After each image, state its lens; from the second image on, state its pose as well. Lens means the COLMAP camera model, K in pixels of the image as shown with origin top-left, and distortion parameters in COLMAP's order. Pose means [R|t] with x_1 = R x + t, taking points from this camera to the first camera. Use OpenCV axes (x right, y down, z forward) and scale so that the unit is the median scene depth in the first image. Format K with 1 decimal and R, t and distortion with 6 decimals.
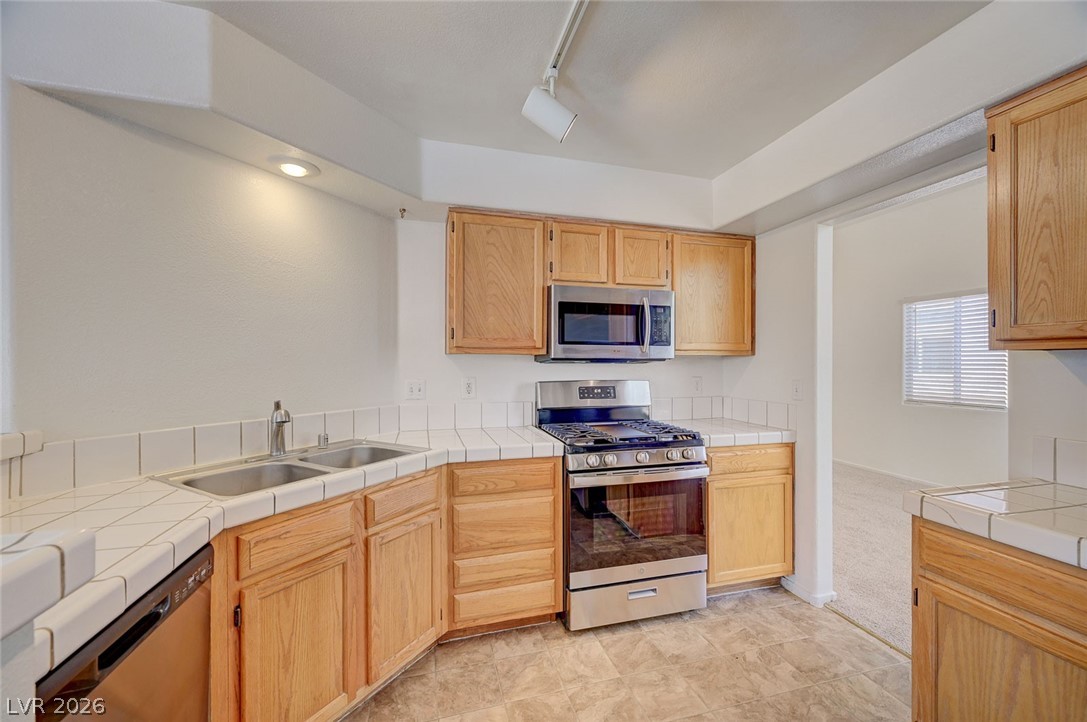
lens RADIAL K [[430.7, 0, 540.7], [0, 430.7, 361.5], [0, 0, 1]] dist [-0.002564, 0.000835]
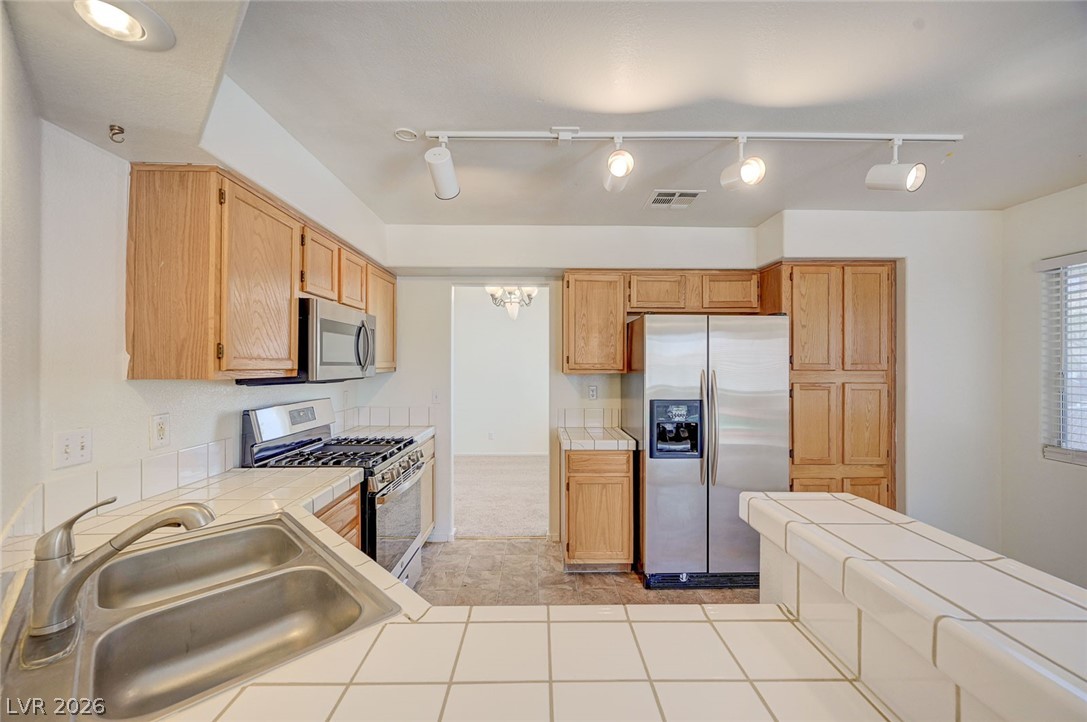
lens RADIAL K [[430.7, 0, 542.2], [0, 430.7, 362.1], [0, 0, 1]] dist [-0.002564, 0.000835]
pose [[0.251115, 0.003412, 0.967951, -0.709710], [-0.003750, 0.999990, -0.002552, -0.046659], [-0.967950, -0.002989, 0.251125, 0.316244]]
